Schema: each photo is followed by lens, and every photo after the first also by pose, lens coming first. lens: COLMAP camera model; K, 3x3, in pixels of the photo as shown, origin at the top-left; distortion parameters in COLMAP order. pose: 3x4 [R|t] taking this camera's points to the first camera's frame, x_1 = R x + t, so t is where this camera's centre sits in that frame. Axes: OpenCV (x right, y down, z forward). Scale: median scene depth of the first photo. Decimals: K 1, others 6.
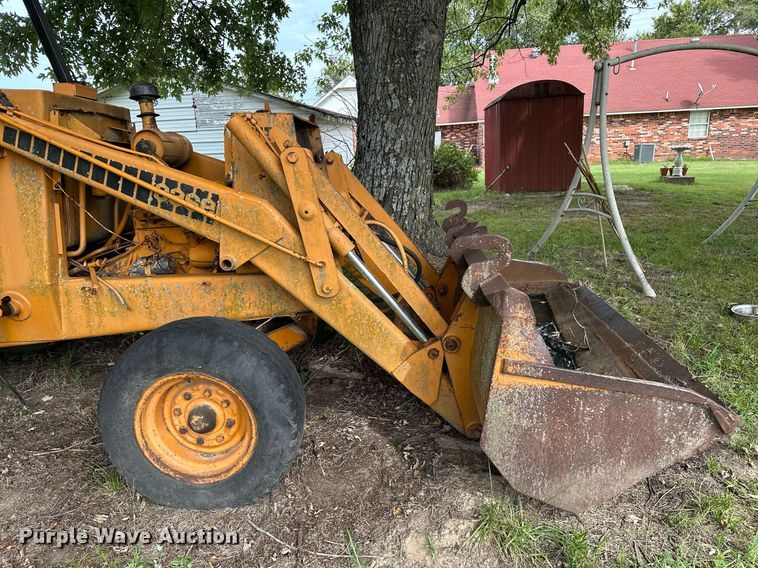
lens RADIAL K [[537.8, 0, 376.6], [0, 537.8, 293.1], [0, 0, 1]] dist [0.031929, -0.035889]
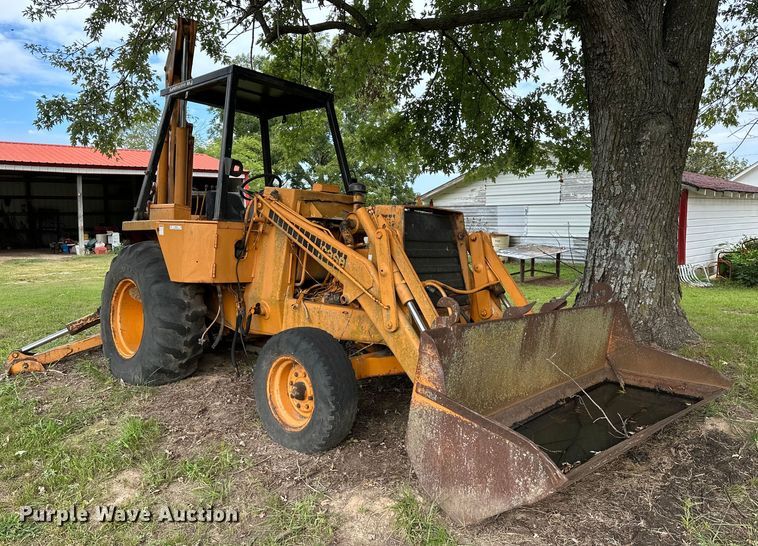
lens RADIAL K [[584.3, 0, 373.6], [0, 584.3, 265.9], [0, 0, 1]] dist [0.040857, -0.003875]
pose [[0.752449, 0.093171, -0.652028, 0.761190], [-0.207087, 0.973207, -0.099916, 0.001977], [0.625249, 0.210208, 0.751583, -0.194996]]
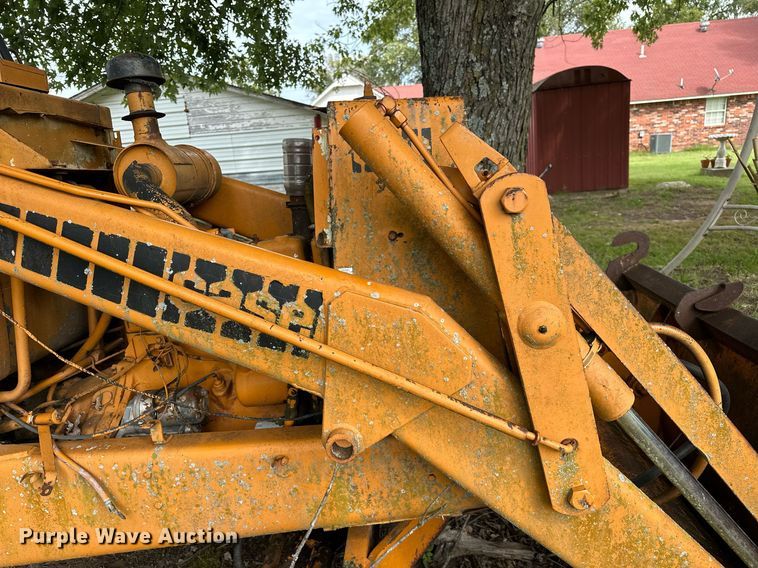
lens RADIAL K [[537.8, 0, 376.5], [0, 537.8, 291.4], [0, 0, 1]] dist [0.031929, -0.035889]
pose [[0.999168, -0.039285, 0.011000, -0.221377], [0.039307, 0.999226, -0.001789, -0.156938], [-0.010921, 0.002220, 0.999938, 0.499787]]
